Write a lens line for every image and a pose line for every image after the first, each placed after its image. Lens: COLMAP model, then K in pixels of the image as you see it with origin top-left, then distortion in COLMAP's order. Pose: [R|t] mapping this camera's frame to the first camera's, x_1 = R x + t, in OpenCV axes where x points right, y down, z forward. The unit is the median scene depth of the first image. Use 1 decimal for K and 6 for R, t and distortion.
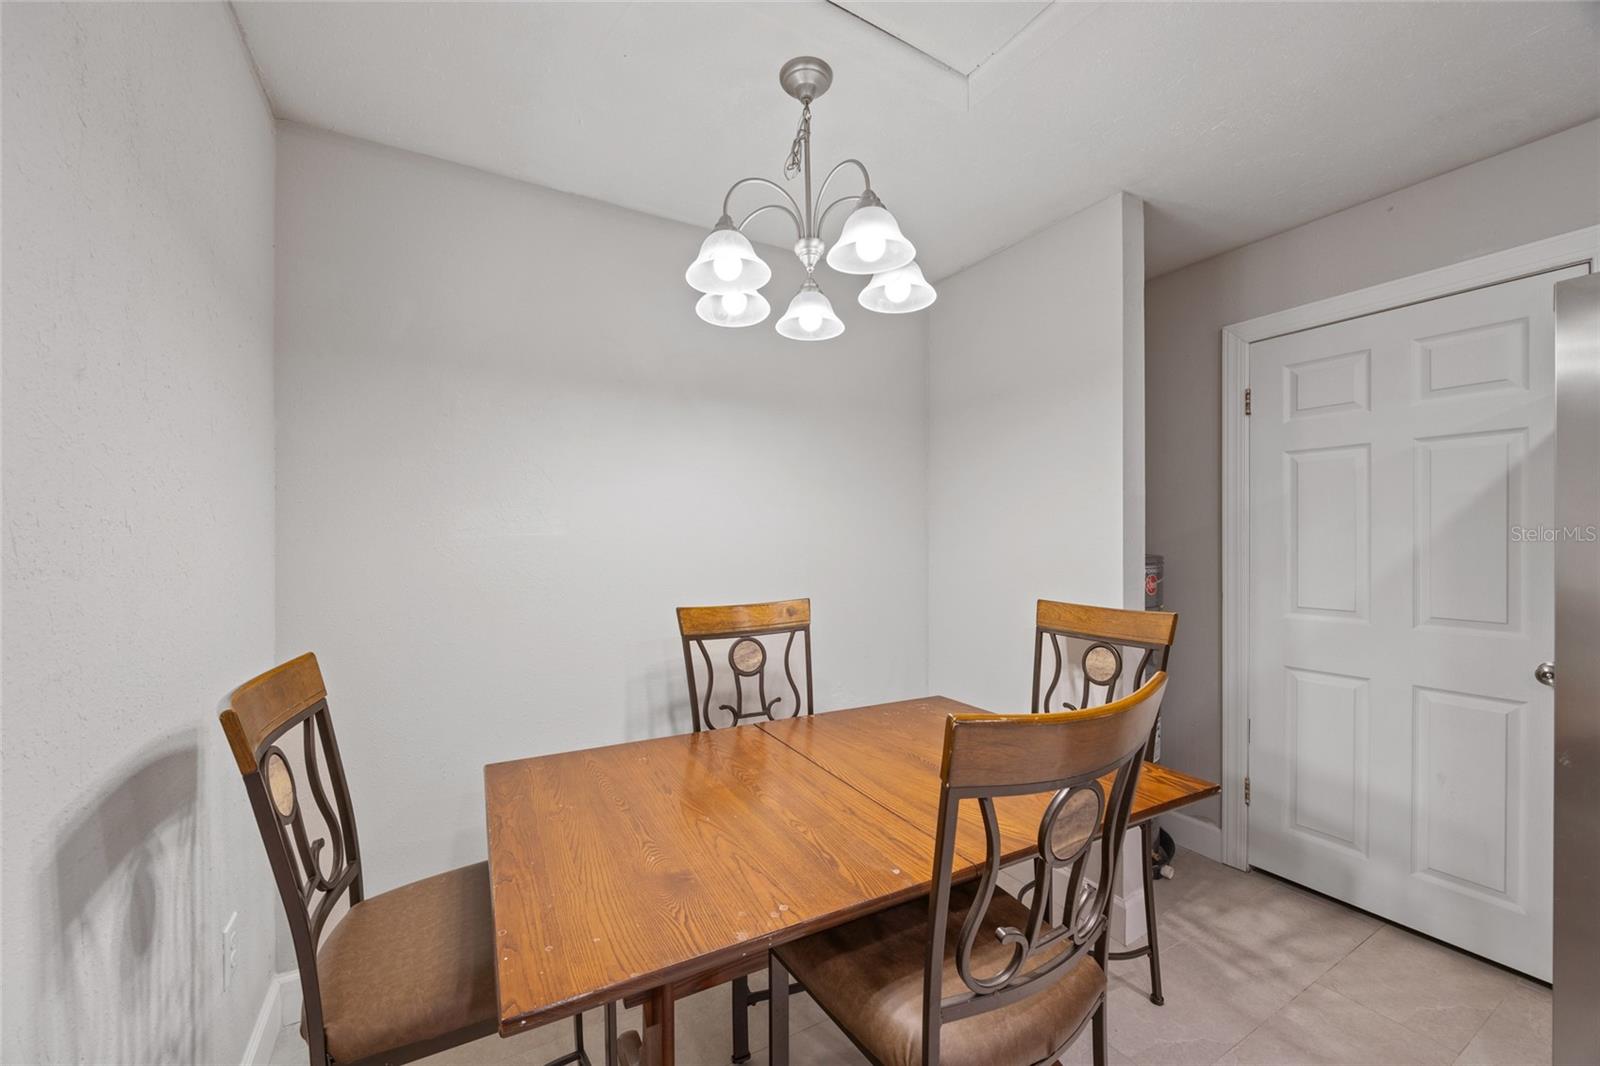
lens RADIAL K [[624.3, 0, 799.3], [0, 624.3, 540.3], [0, 0, 1]] dist [0.000404, 0.000180]
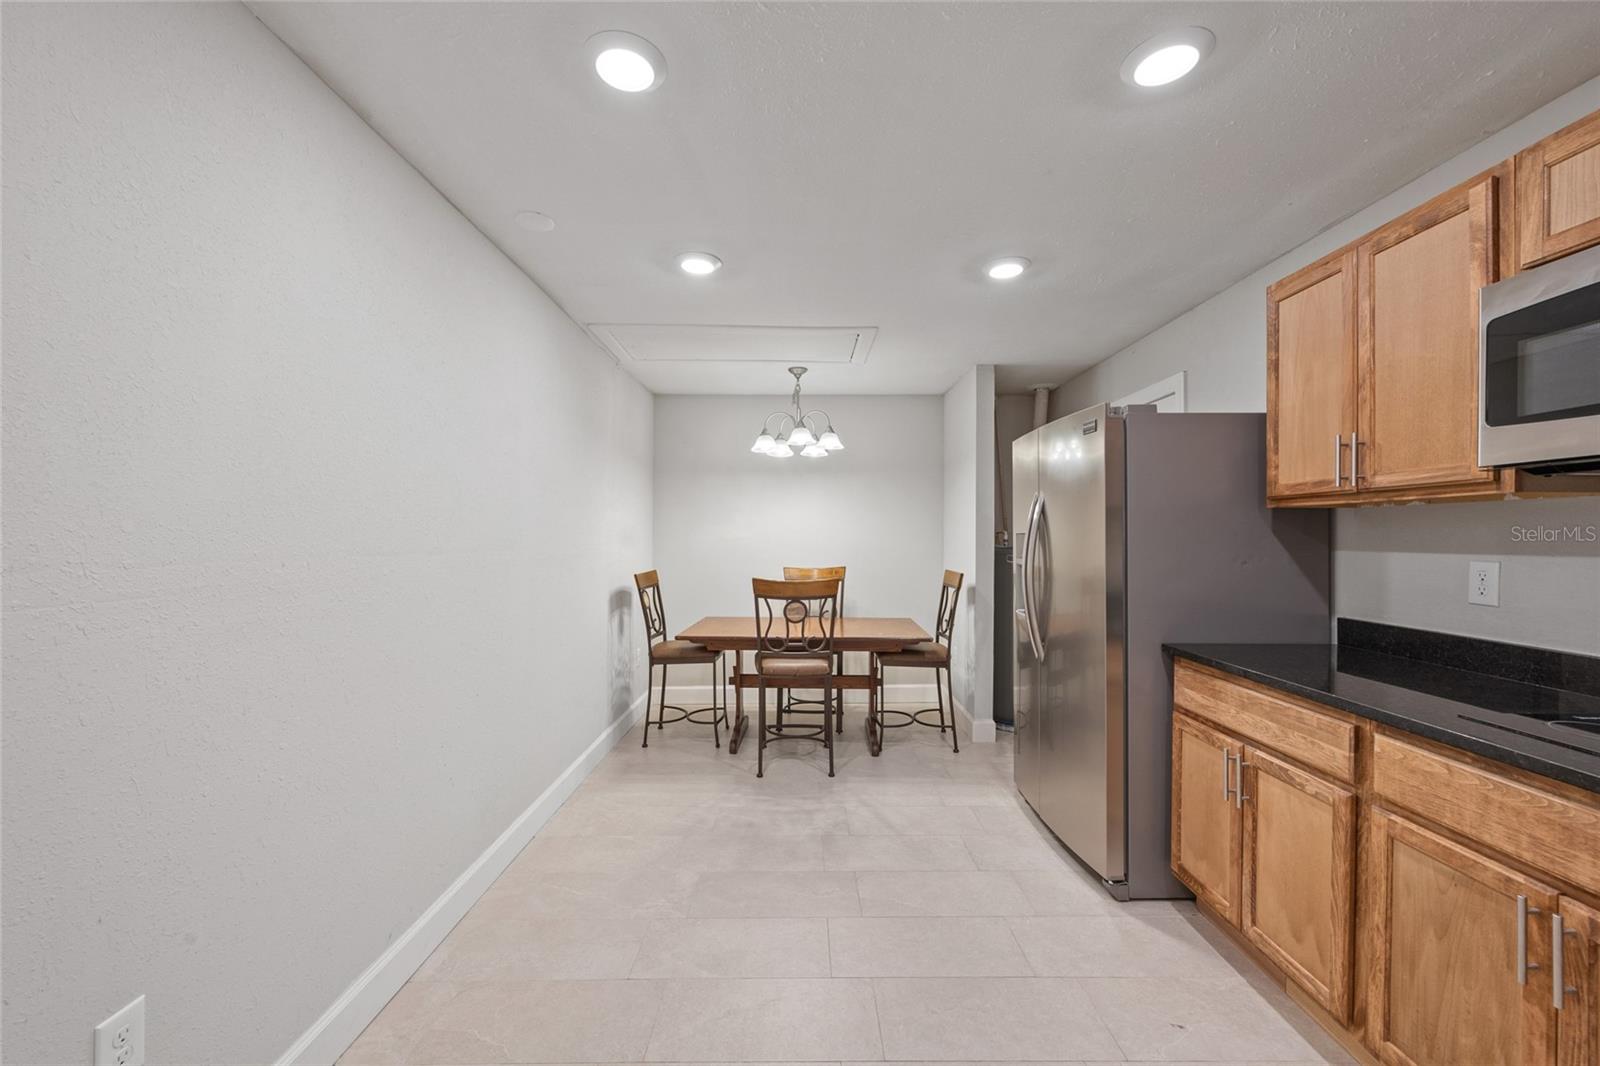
lens RADIAL K [[624.3, 0, 799.8], [0, 624.3, 534.7], [0, 0, 1]] dist [0.000404, 0.000180]
pose [[0.868767, 0.005171, -0.495195, 1.806855], [-0.008325, 0.999957, -0.004163, -0.007135], [0.495152, 0.007739, 0.868772, -1.797239]]
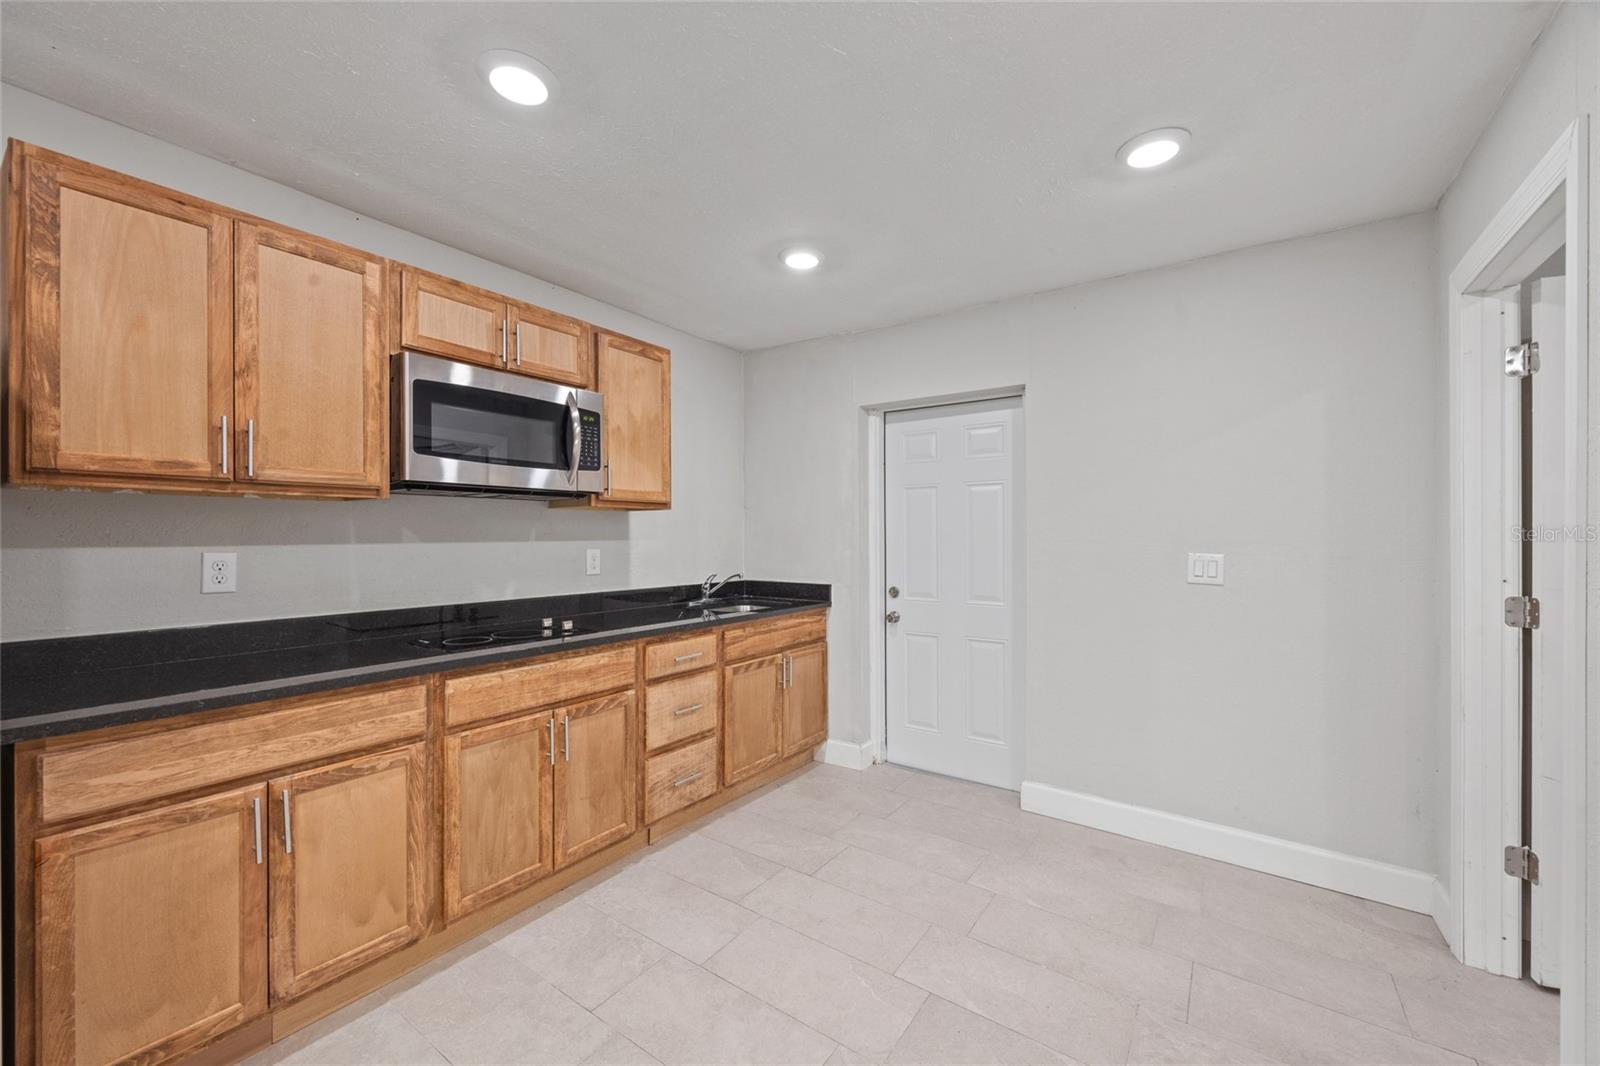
lens RADIAL K [[624.3, 0, 800.1], [0, 624.3, 533.6], [0, 0, 1]] dist [0.000404, 0.000180]
pose [[-0.419868, 0.003966, 0.907576, -1.525868], [0.004196, 0.999988, -0.002428, 0.006851], [-0.907575, 0.002788, -0.419880, 1.582170]]
